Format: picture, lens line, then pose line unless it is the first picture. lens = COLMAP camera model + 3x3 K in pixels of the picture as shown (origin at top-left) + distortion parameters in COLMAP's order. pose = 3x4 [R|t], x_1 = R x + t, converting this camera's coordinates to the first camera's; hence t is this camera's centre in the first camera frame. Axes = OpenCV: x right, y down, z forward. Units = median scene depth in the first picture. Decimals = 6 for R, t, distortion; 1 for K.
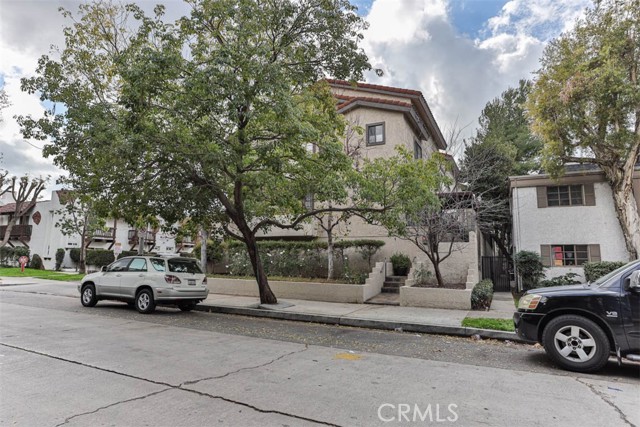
lens RADIAL K [[341.7, 0, 320.0], [0, 341.7, 213.5], [0, 0, 1]] dist [-0.004138, -0.000516]
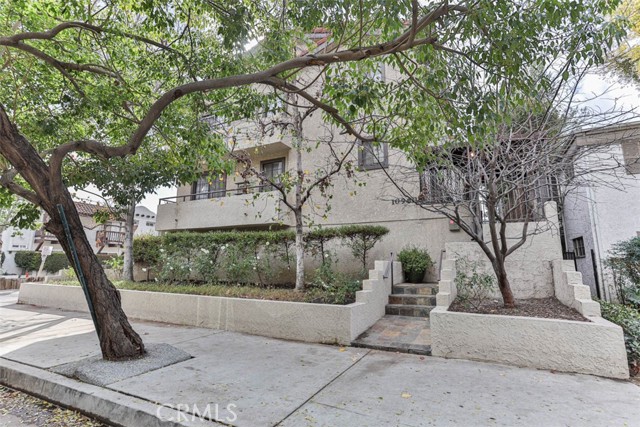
lens RADIAL K [[325.8, 0, 318.0], [0, 325.8, 208.3], [0, 0, 1]] dist [-0.060993, 0.040235]
pose [[0.999942, -0.010225, -0.003332, 0.065848], [0.010088, 0.999195, -0.038817, 0.070007], [0.003726, 0.038781, 0.999241, 0.422610]]
